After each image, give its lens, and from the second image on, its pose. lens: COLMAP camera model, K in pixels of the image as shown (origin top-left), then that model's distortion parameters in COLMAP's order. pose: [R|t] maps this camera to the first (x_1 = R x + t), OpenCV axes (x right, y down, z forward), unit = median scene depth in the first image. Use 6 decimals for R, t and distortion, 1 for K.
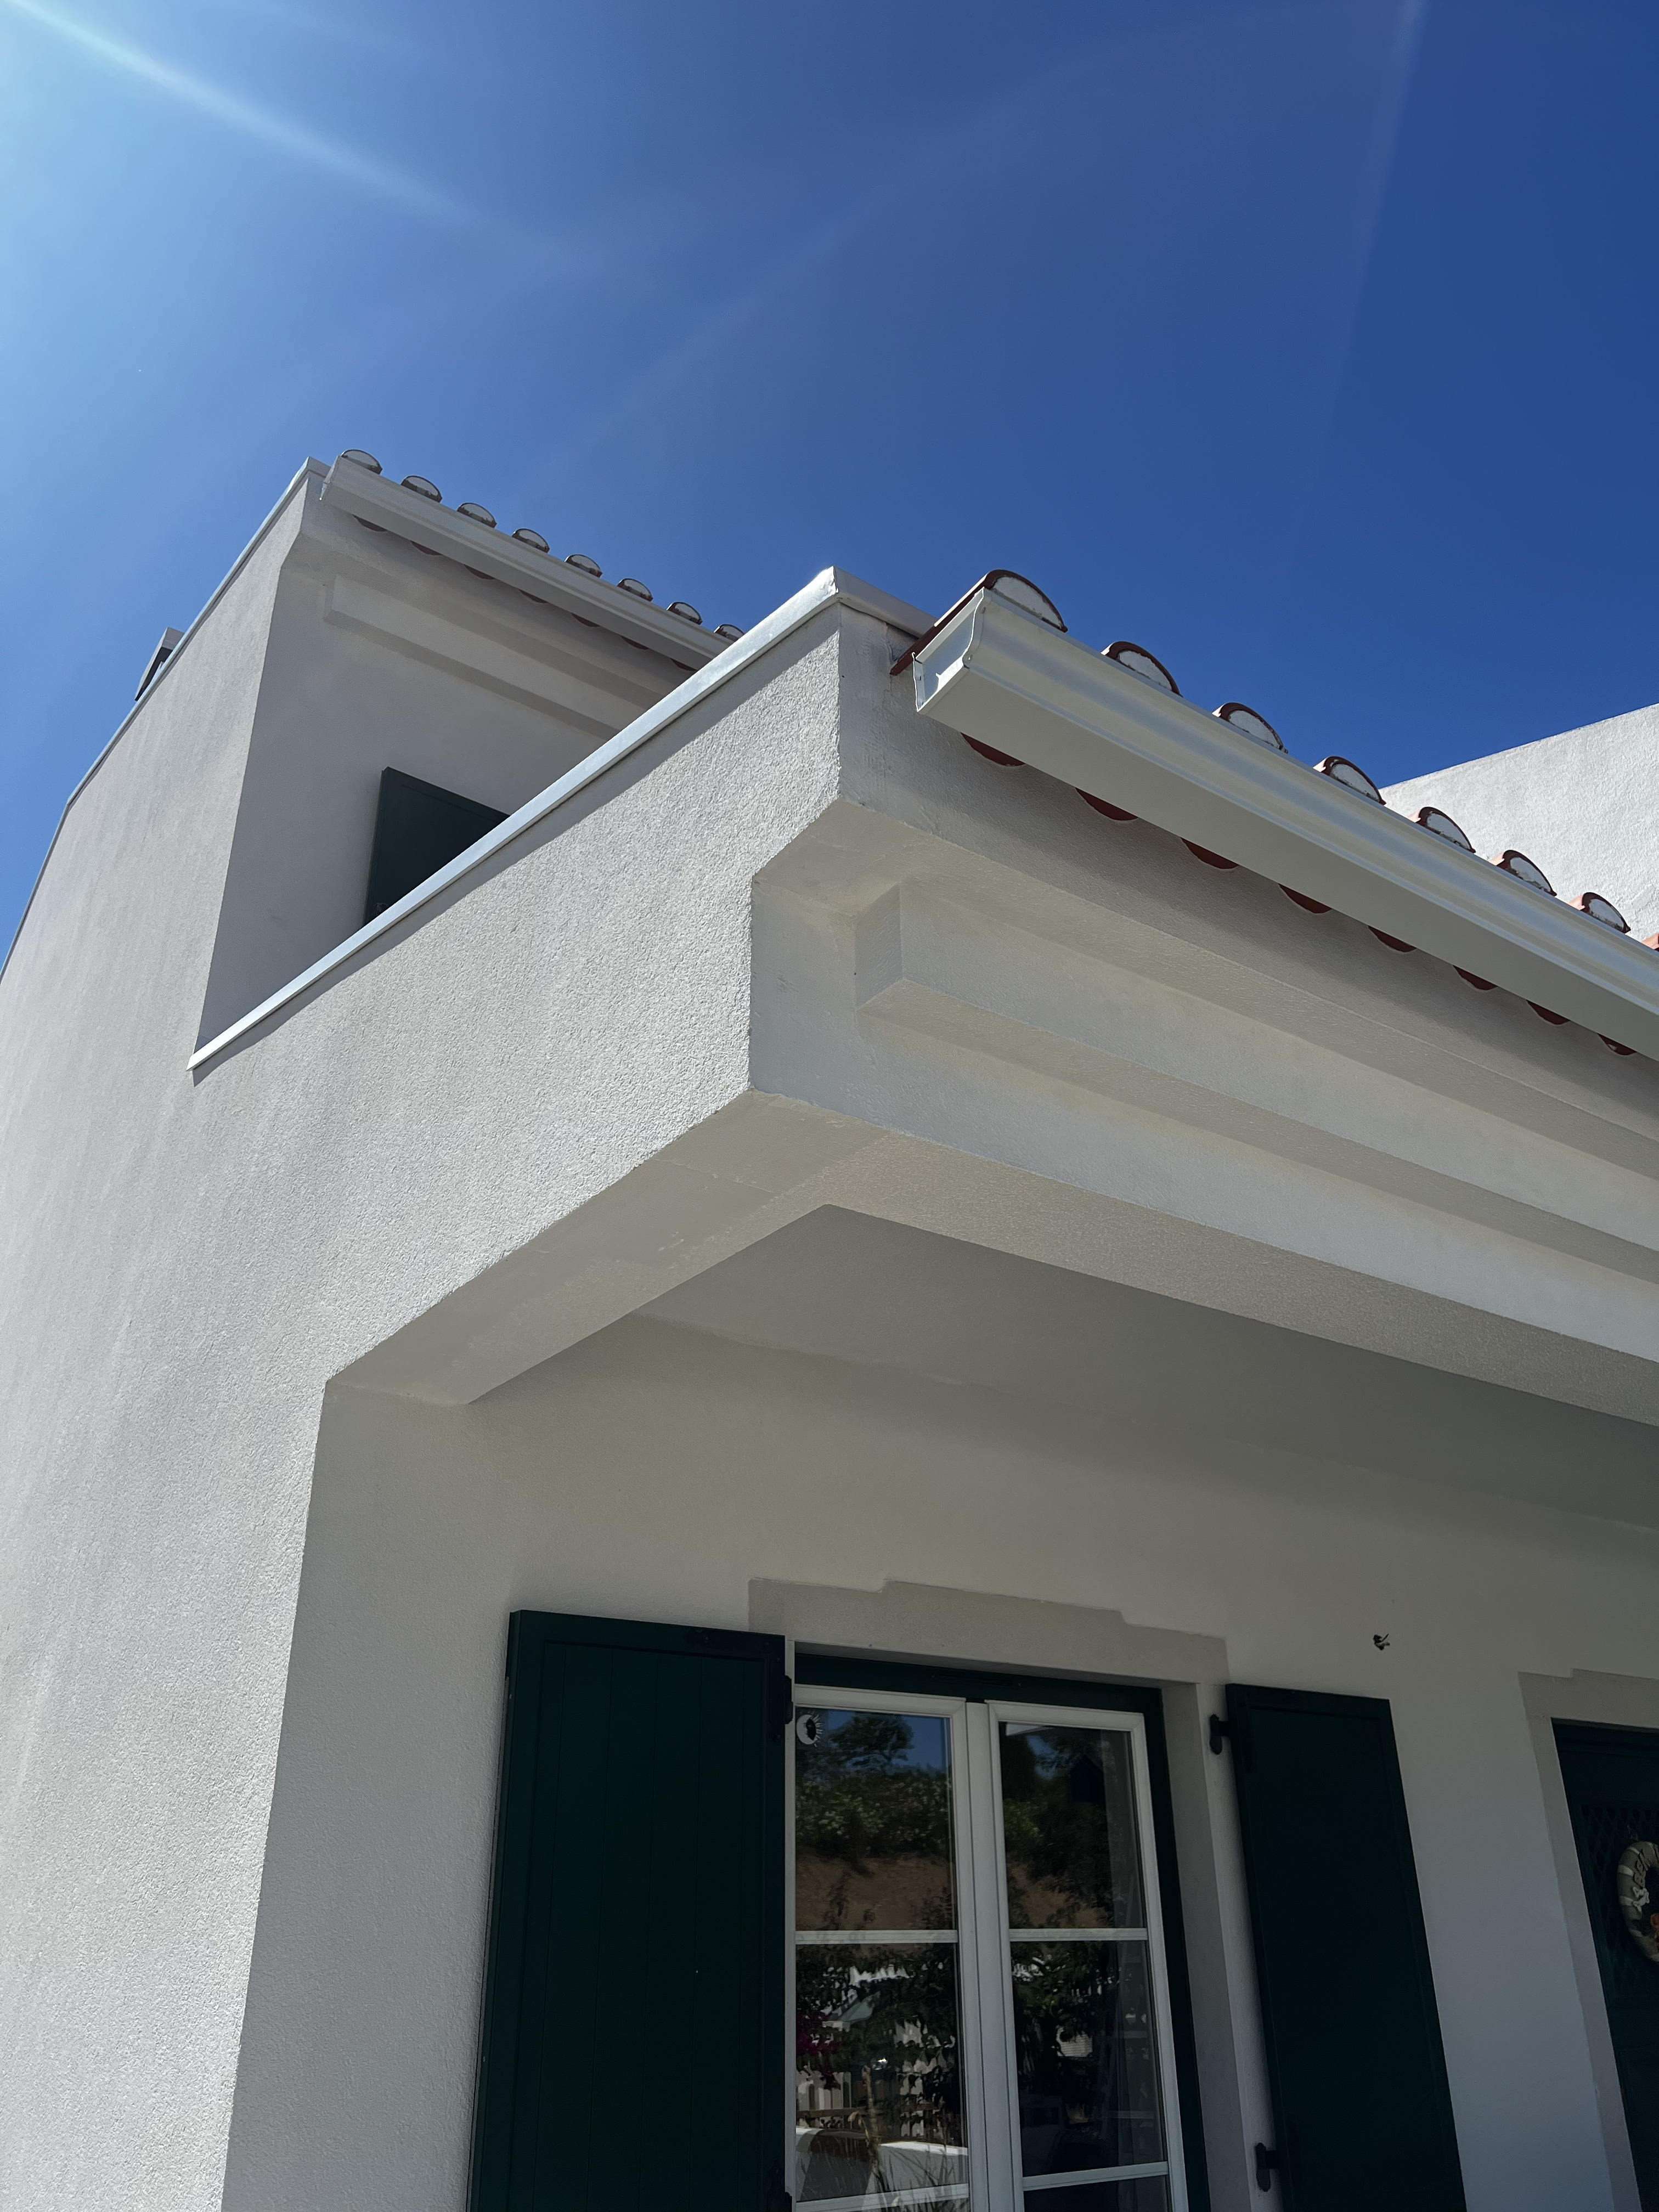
lens RADIAL K [[1607.8, 0, 829.6], [0, 1607.8, 1116.3], [0, 0, 1]] dist [0.073566, -0.097858]
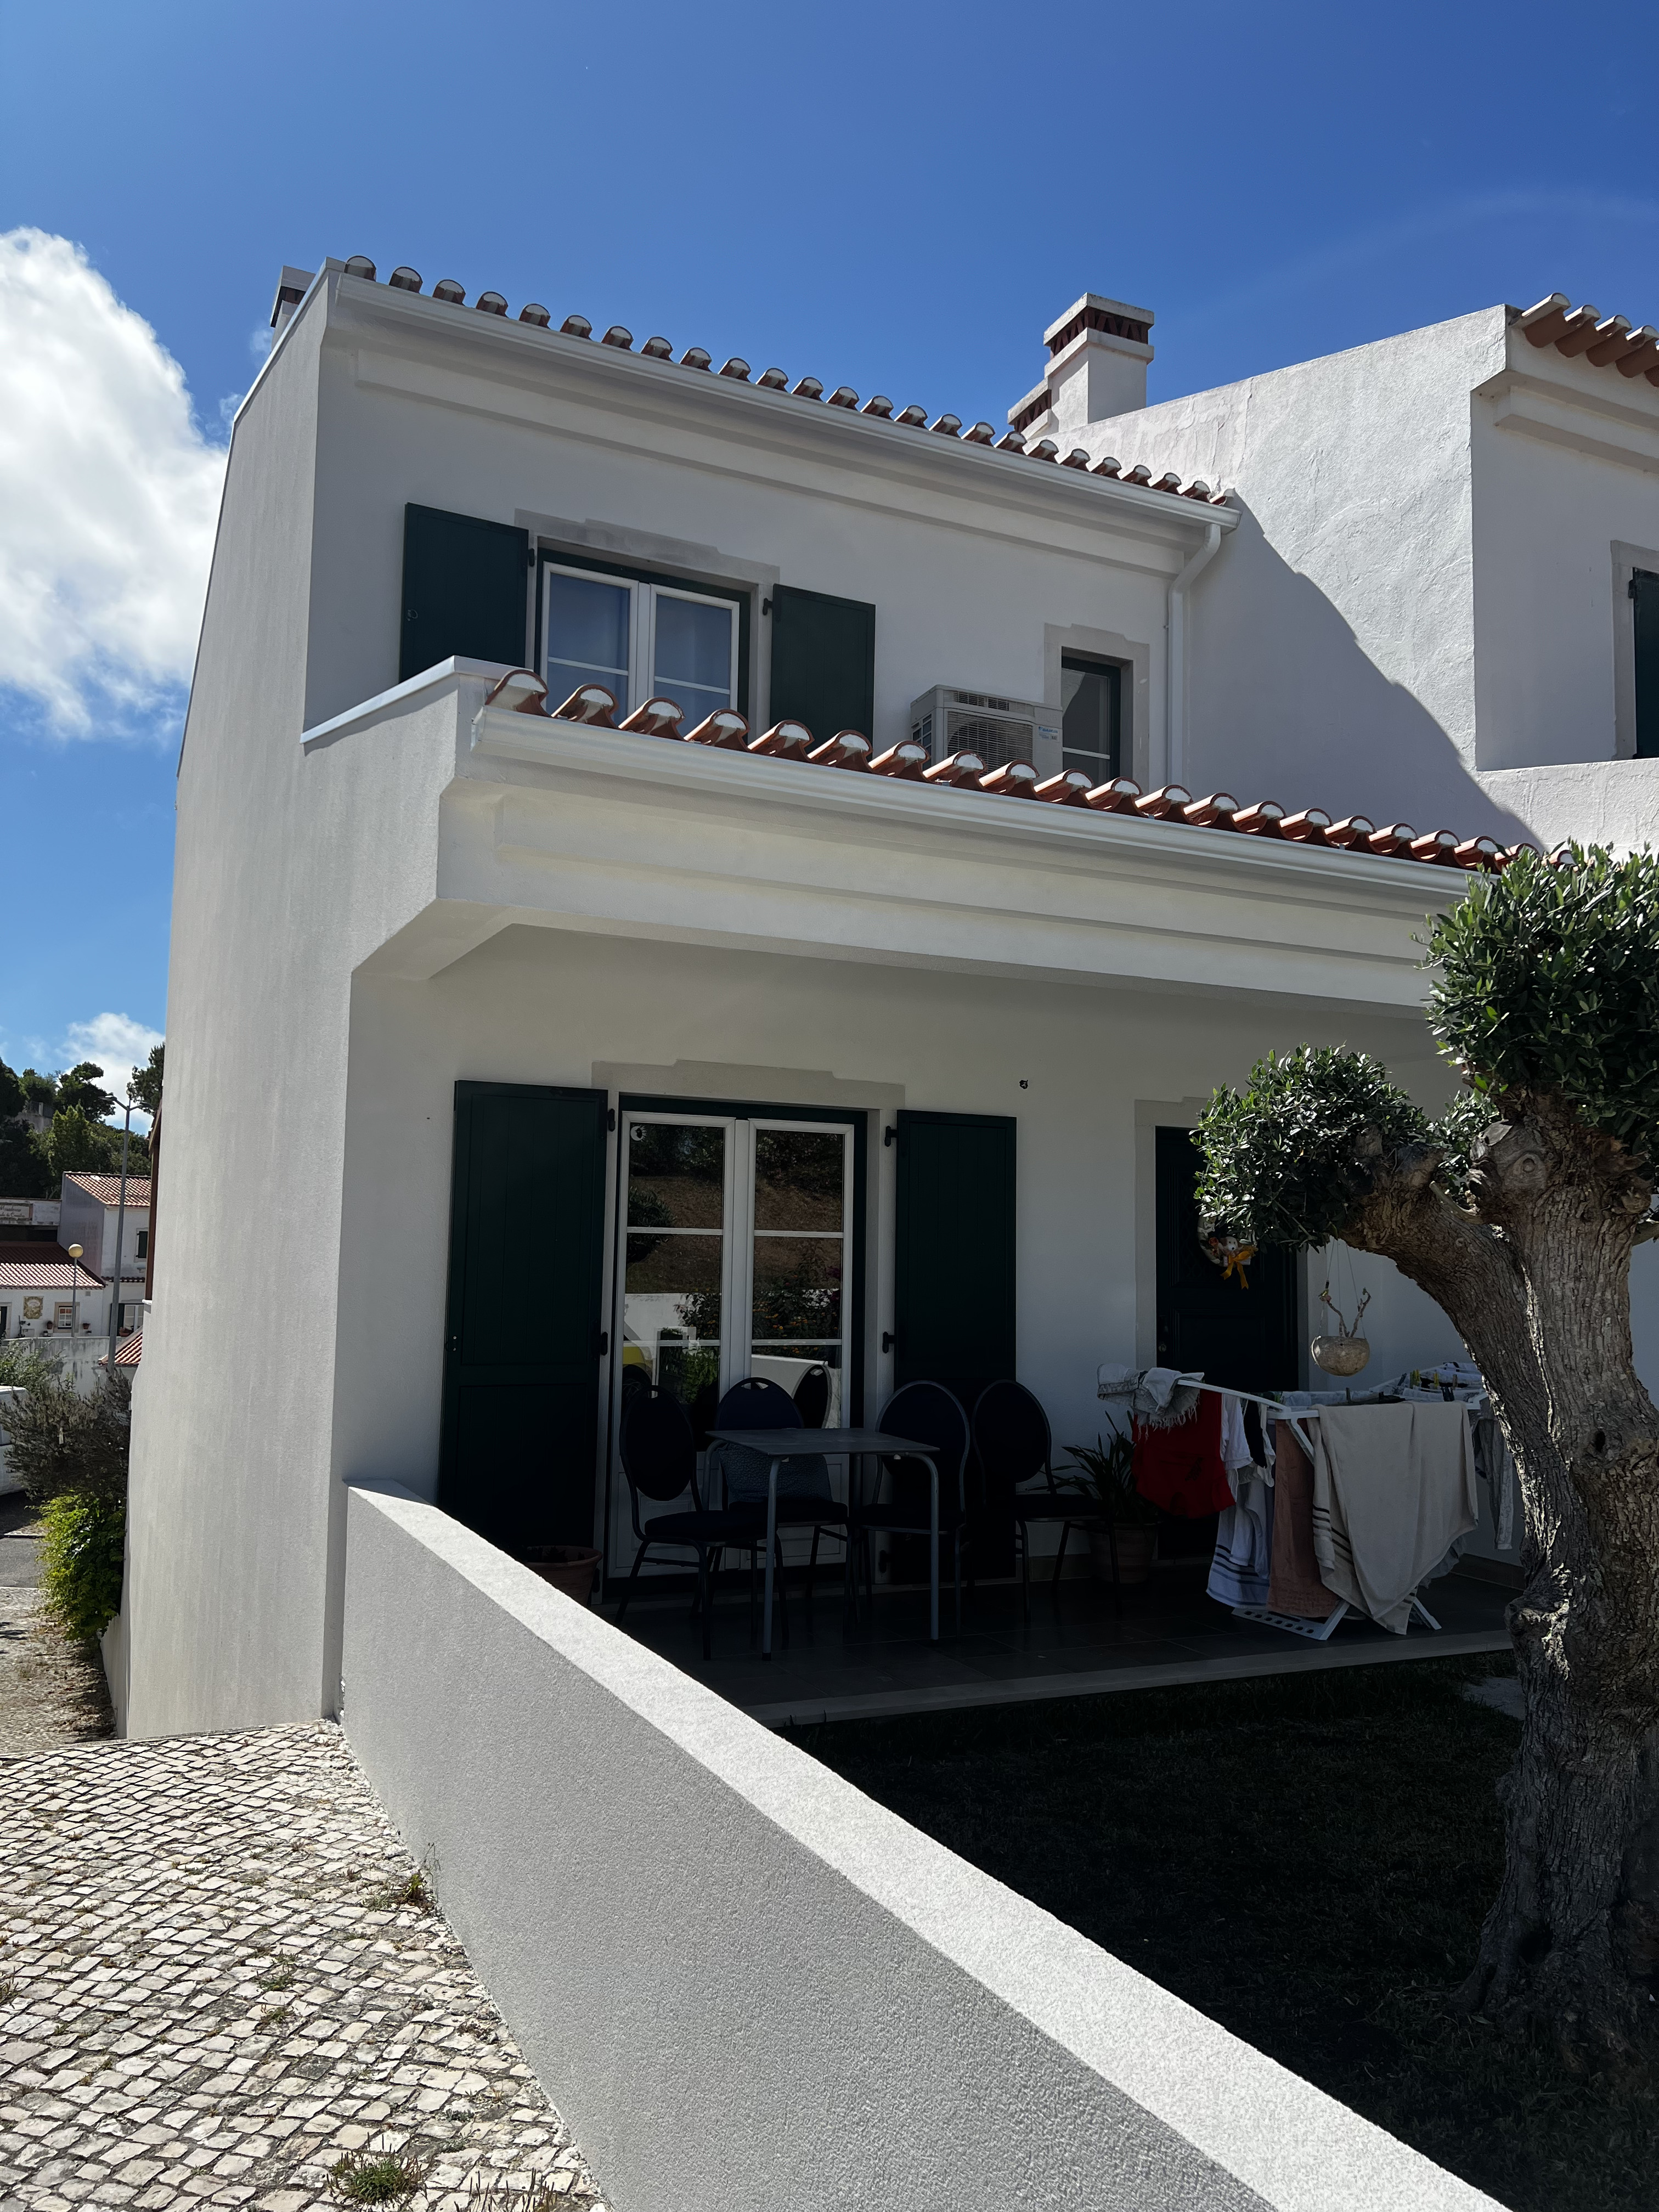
lens RADIAL K [[1607.8, 0, 829.6], [0, 1607.8, 1116.3], [0, 0, 1]] dist [0.073566, -0.097858]
pose [[0.985126, 0.011217, -0.171465, 0.487958], [0.051552, 0.932607, 0.357192, -0.281185], [0.163916, -0.360718, 0.918158, -0.640068]]
